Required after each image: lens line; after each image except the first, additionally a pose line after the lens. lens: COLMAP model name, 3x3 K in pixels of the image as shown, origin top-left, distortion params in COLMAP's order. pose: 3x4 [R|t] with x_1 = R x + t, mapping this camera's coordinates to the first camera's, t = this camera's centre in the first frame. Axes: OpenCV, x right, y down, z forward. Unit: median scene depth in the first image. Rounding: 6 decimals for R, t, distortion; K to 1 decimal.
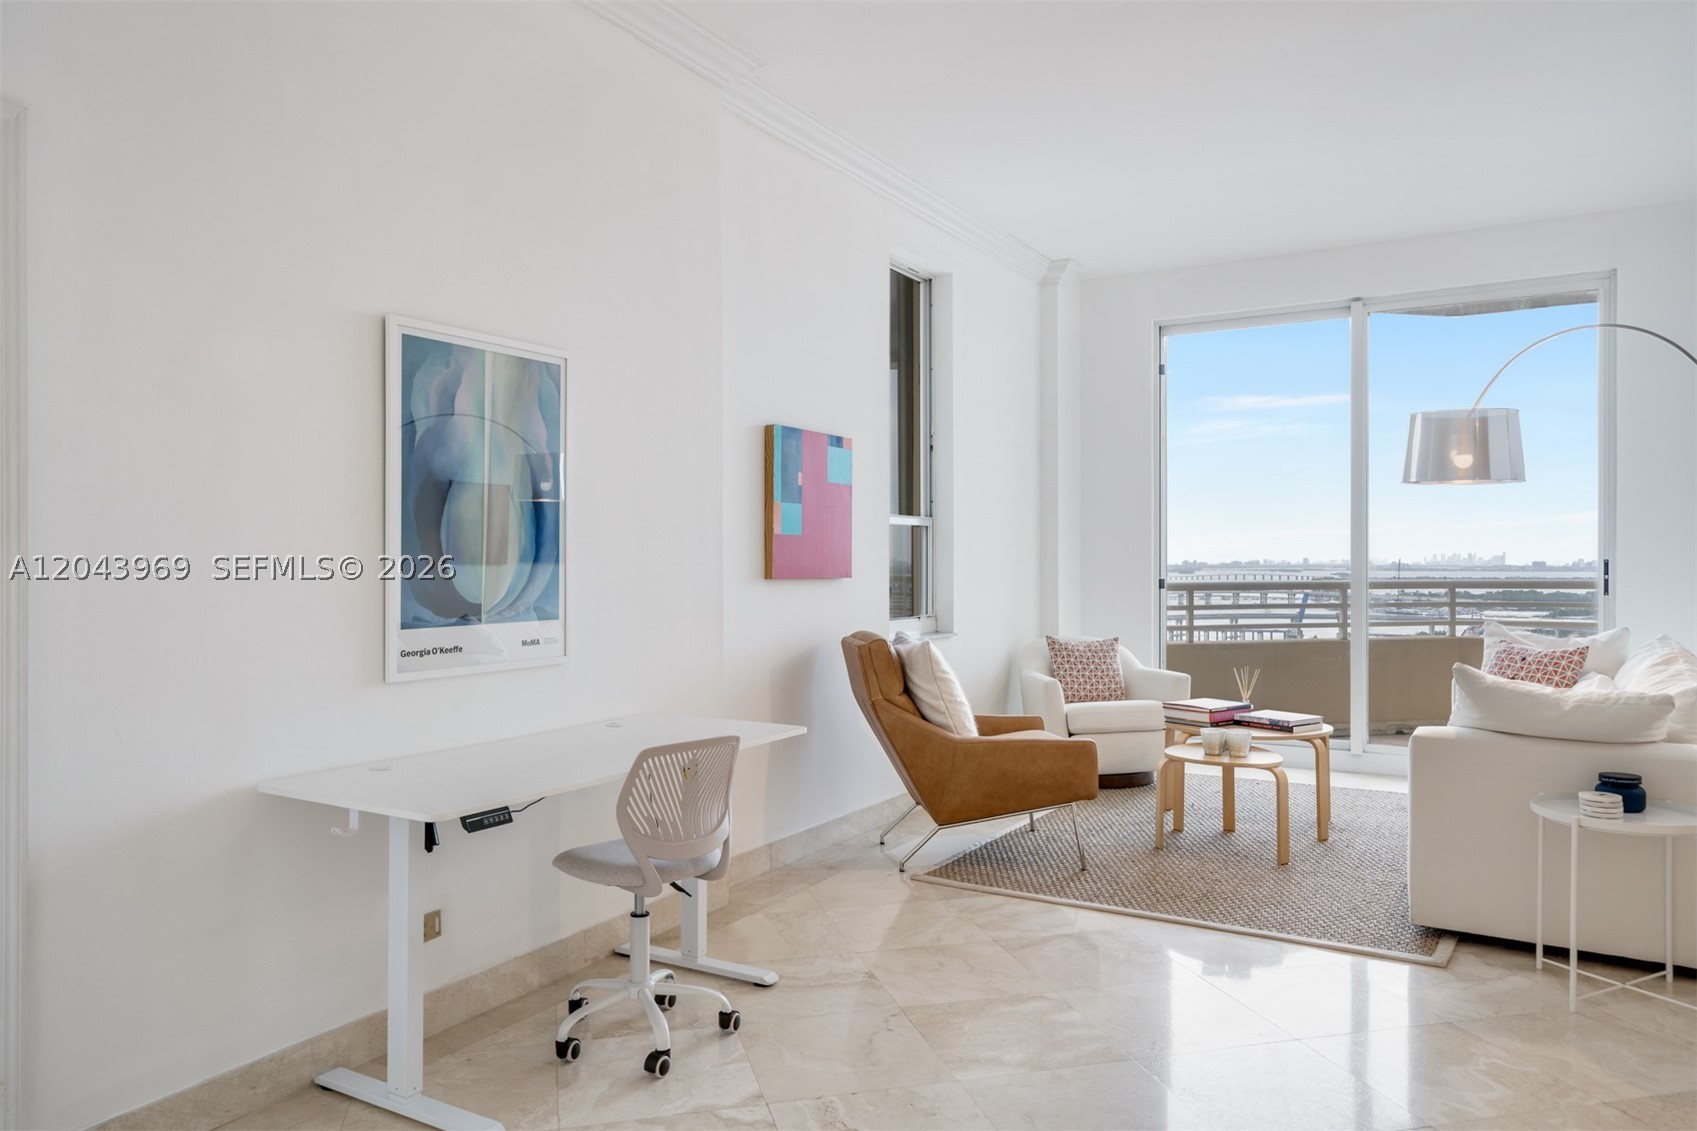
lens RADIAL K [[1166.2, 0, 830.2], [0, 1166.2, 557.0], [0, 0, 1]] dist [-0.000109, 0.004701]
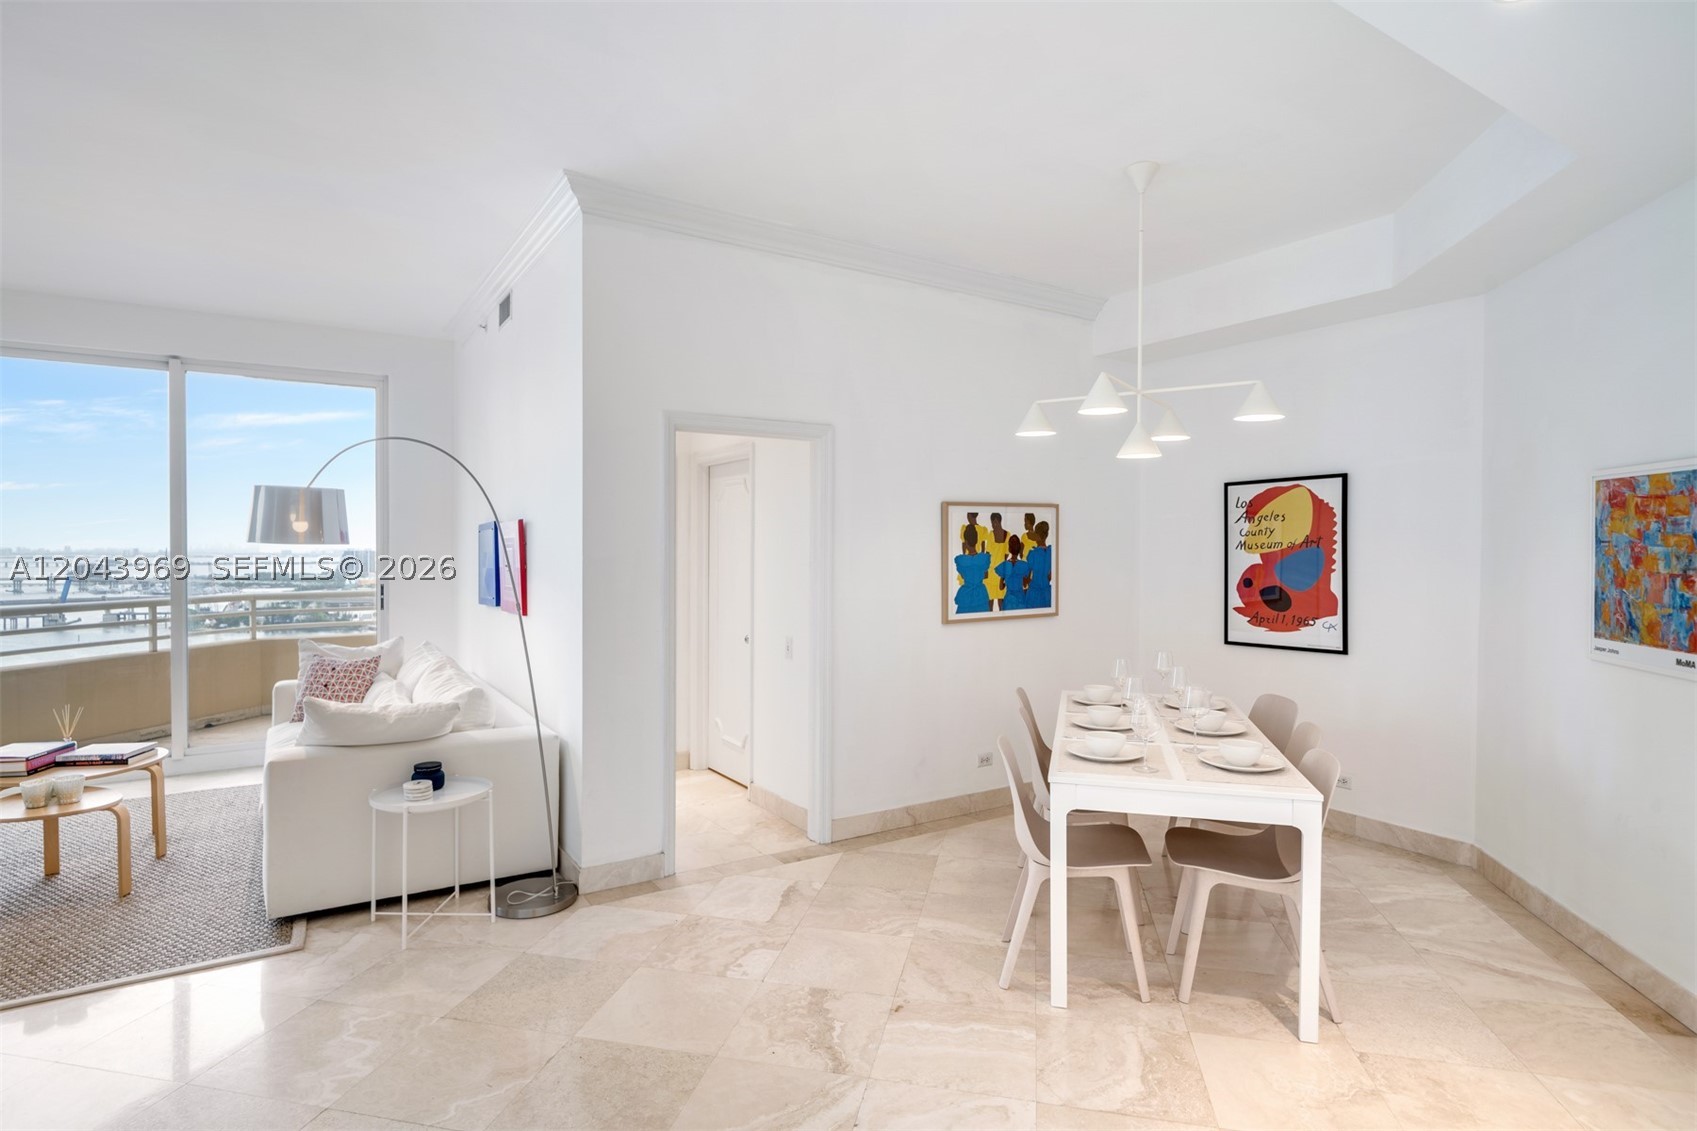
lens RADIAL K [[877.1, 0, 835.1], [0, 877.1, 562.0], [0, 0, 1]] dist [0.004608, 0.000540]
pose [[0.449264, -0.011709, 0.893323, -0.035178], [-0.004948, 0.999866, 0.015594, -0.056517], [-0.893386, -0.011426, 0.449145, 0.063634]]
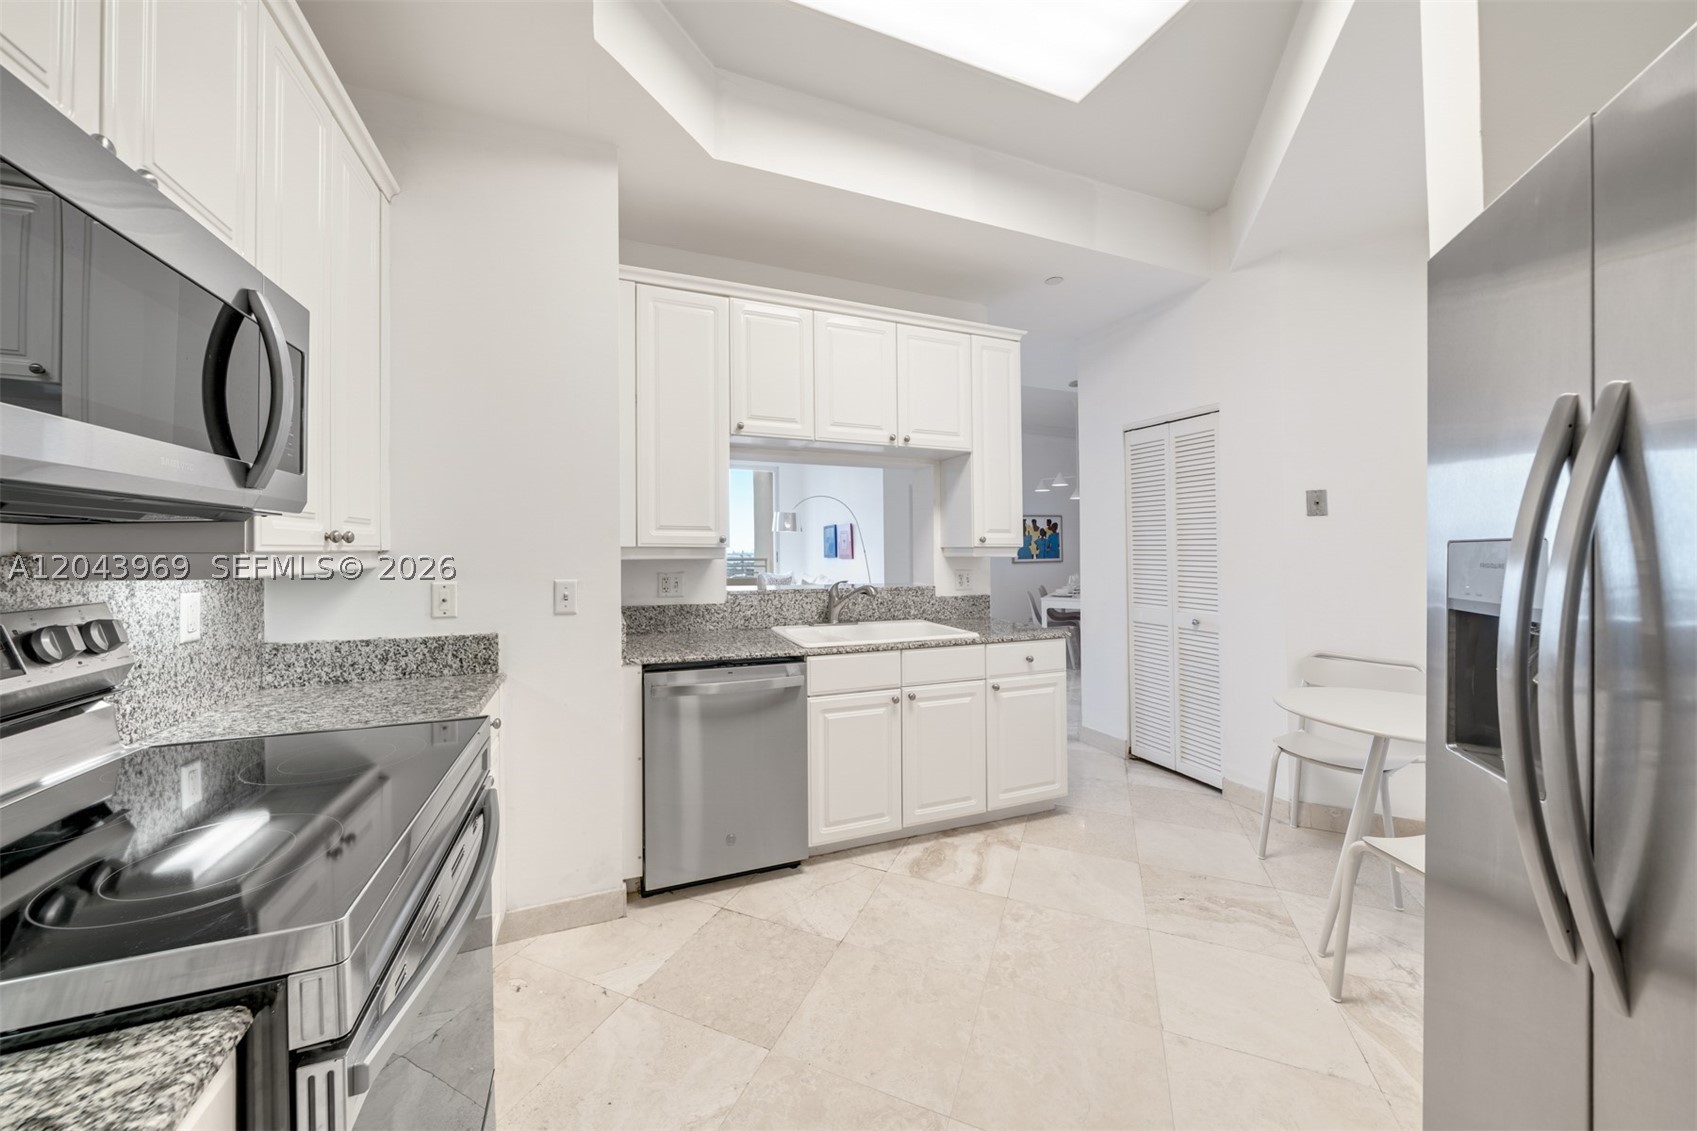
lens RADIAL K [[593.0, 0, 835.6], [0, 593.0, 529.7], [0, 0, 1]] dist [-0.003903, -0.000091]
pose [[0.616520, 0.031939, 0.786691, -0.784057], [-0.004091, 0.999293, -0.037364, 0.000596], [-0.787329, 0.019817, 0.616215, -0.267654]]
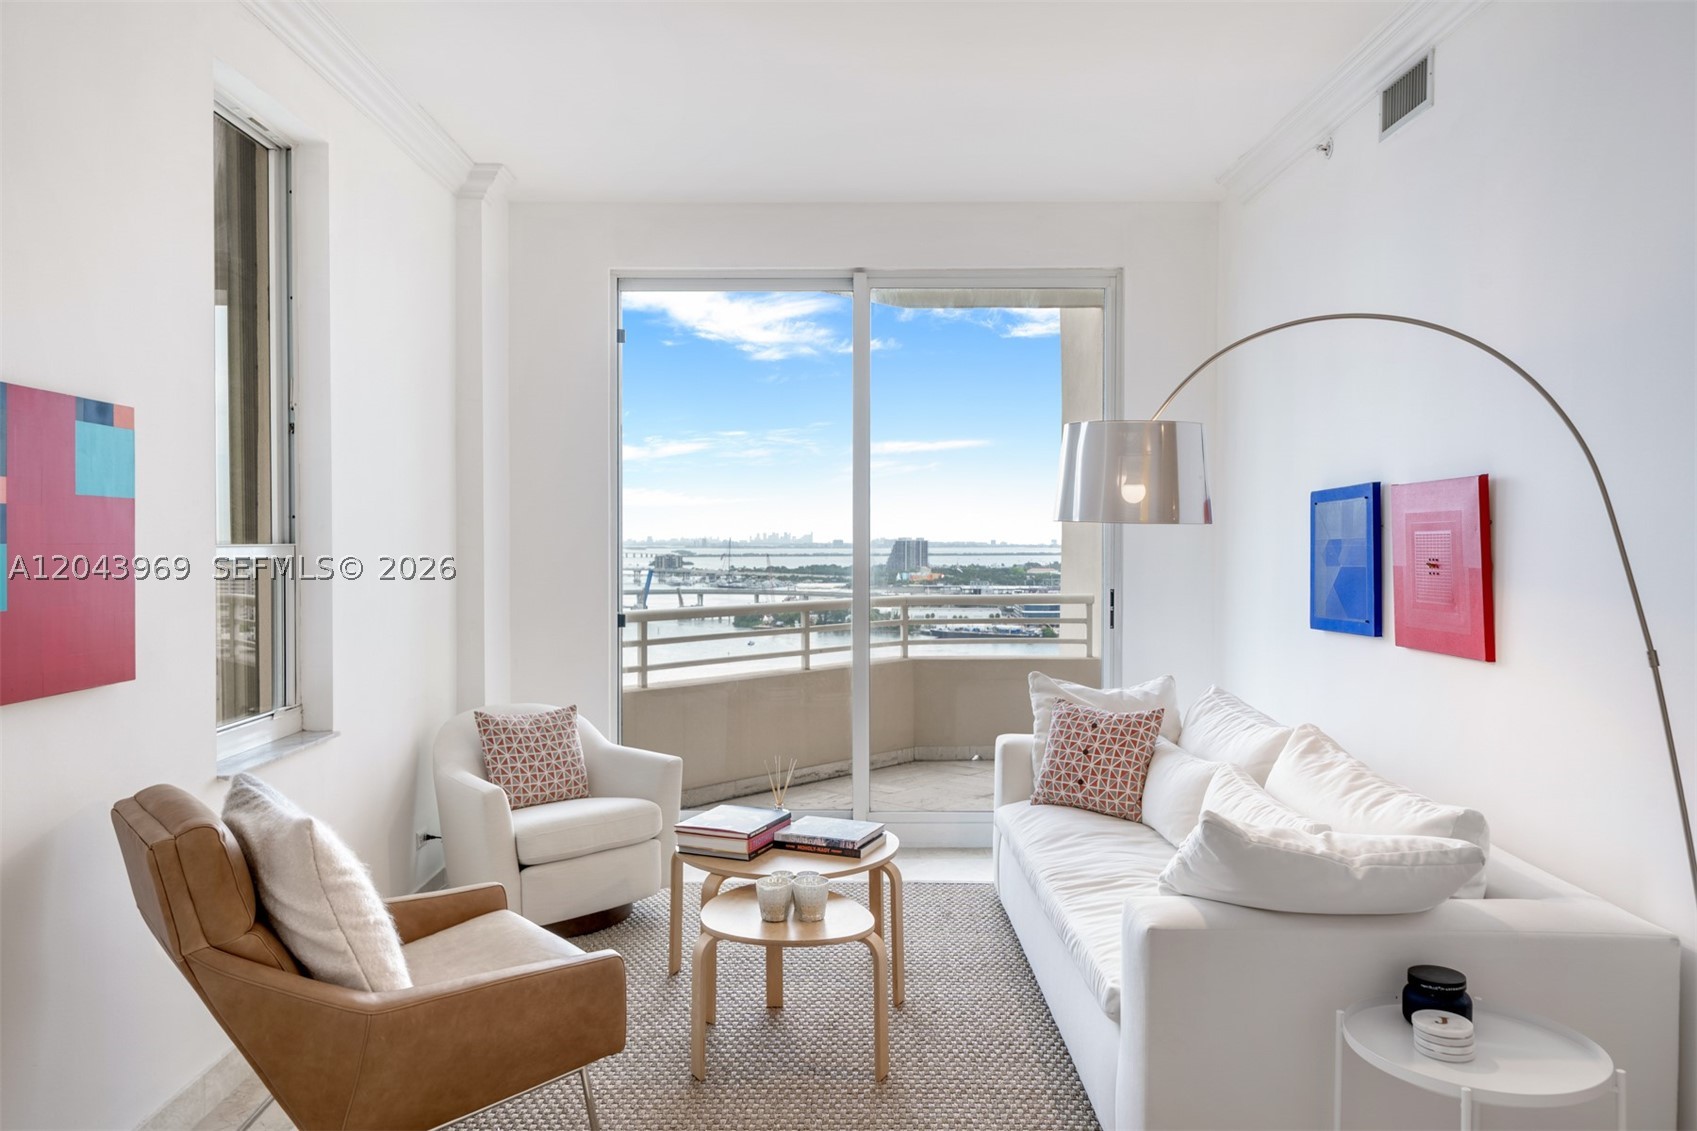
lens RADIAL K [[1166.2, 0, 838.9], [0, 1166.2, 554.6], [0, 0, 1]] dist [-0.000109, 0.004701]
pose [[0.852149, -0.007409, 0.523247, 0.015576], [-0.001611, 0.999858, 0.016781, -0.051512], [-0.523297, -0.015143, 0.852016, 0.444579]]
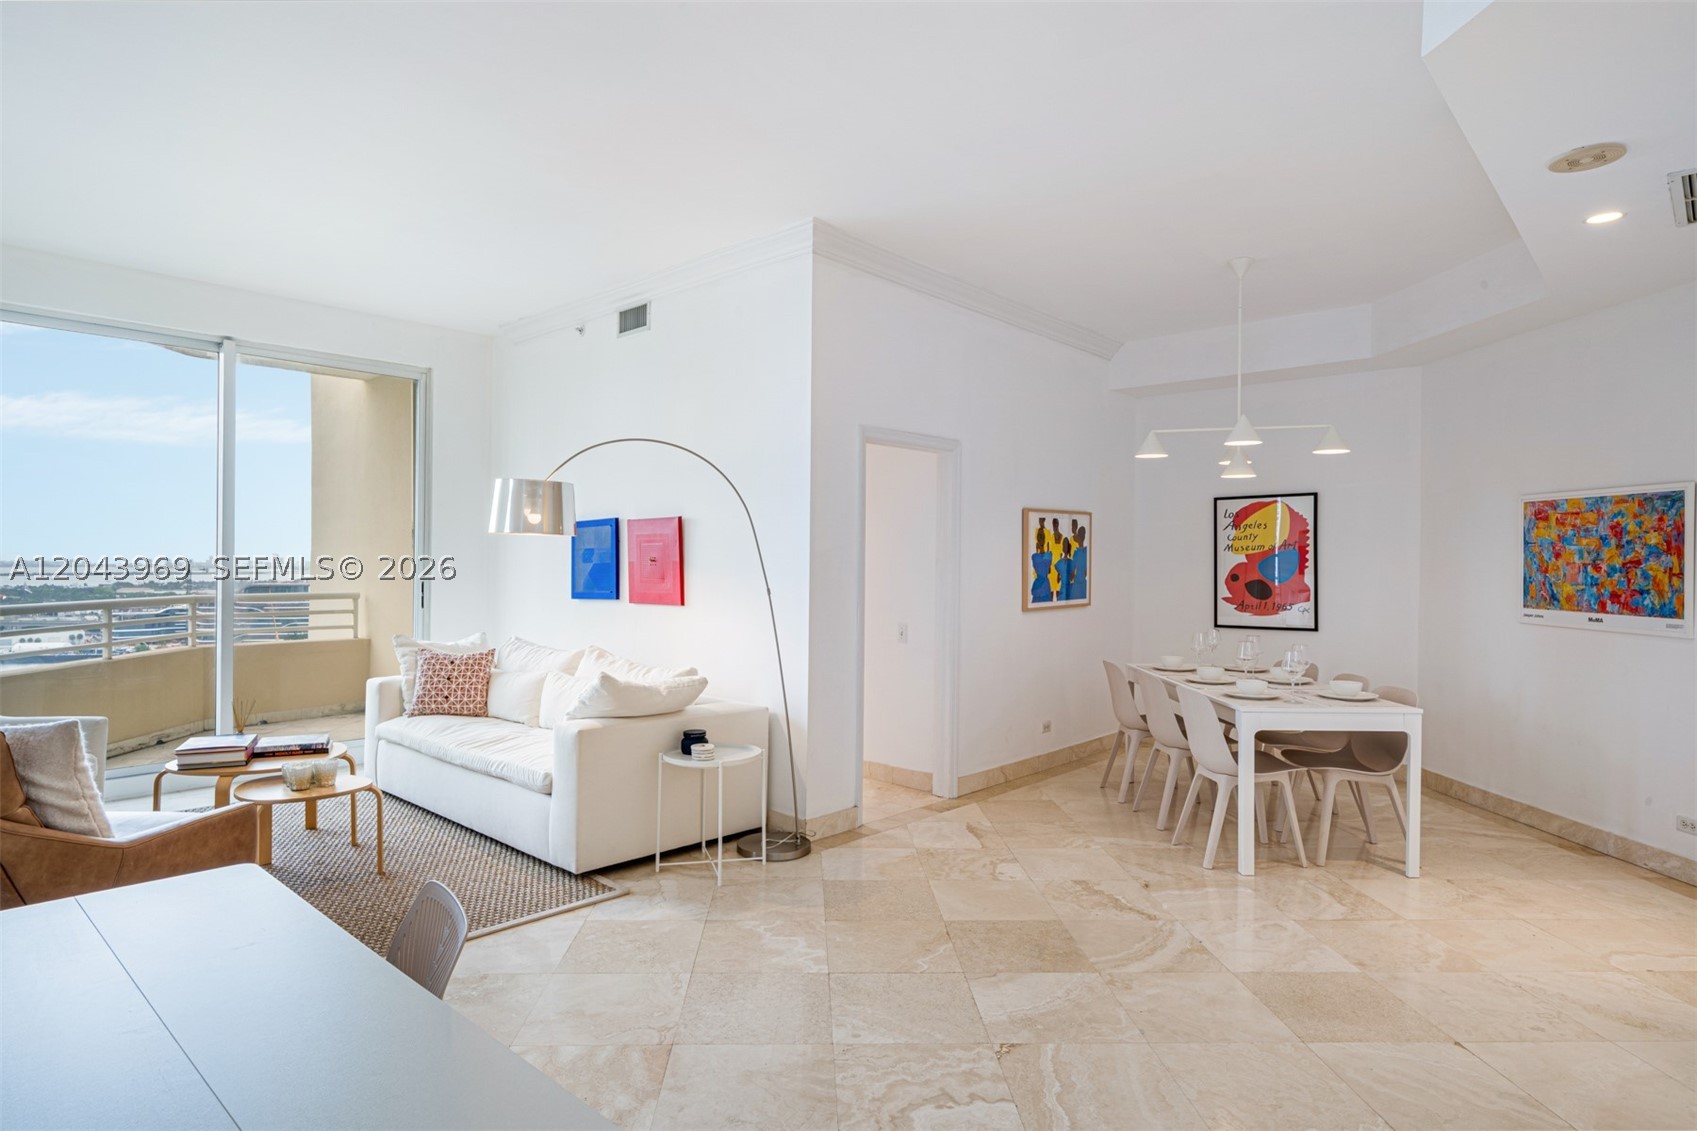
lens RADIAL K [[937.0, 0, 832.2], [0, 937.0, 562.2], [0, 0, 1]] dist [0.010636, -0.004803]
pose [[0.204101, 0.003256, 0.978944, -0.392108], [-0.011022, 0.999939, -0.001028, -0.032151], [-0.978888, -0.010580, 0.204124, 0.411025]]
